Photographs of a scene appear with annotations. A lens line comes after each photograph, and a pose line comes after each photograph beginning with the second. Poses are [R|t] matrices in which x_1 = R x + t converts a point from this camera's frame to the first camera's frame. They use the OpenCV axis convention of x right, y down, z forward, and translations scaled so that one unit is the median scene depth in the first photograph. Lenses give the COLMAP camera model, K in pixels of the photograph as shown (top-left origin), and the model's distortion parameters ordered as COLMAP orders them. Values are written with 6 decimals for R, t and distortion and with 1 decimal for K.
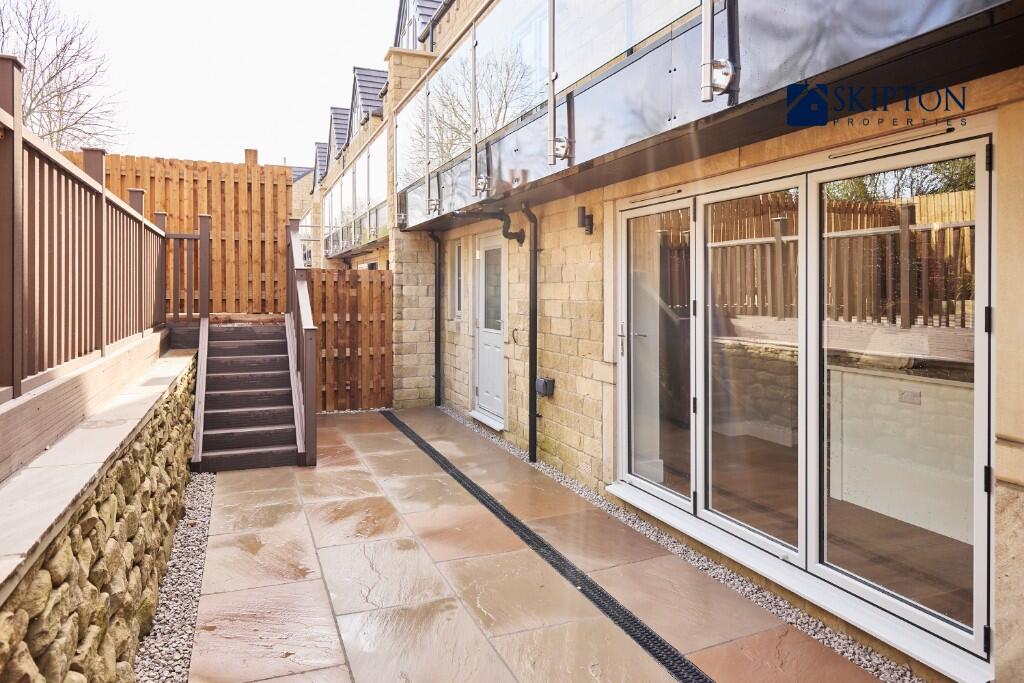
lens RADIAL K [[676.4, 0, 512.0], [0, 676.4, 341.5], [0, 0, 1]] dist [-0.001724, -0.001415]
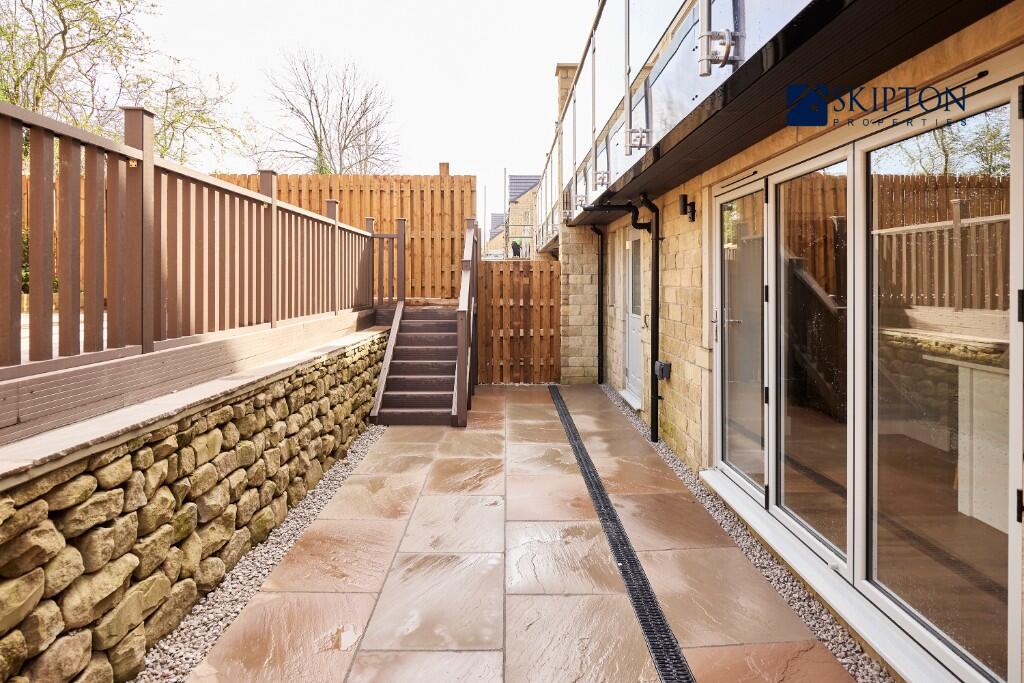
lens RADIAL K [[601.5, 0, 514.6], [0, 601.5, 327.6], [0, 0, 1]] dist [-0.018776, 0.000274]
pose [[0.932100, 0.027038, -0.361190, 0.133689], [-0.026697, 0.999626, 0.005934, 0.001498], [0.361215, 0.004112, 0.932473, 0.044787]]
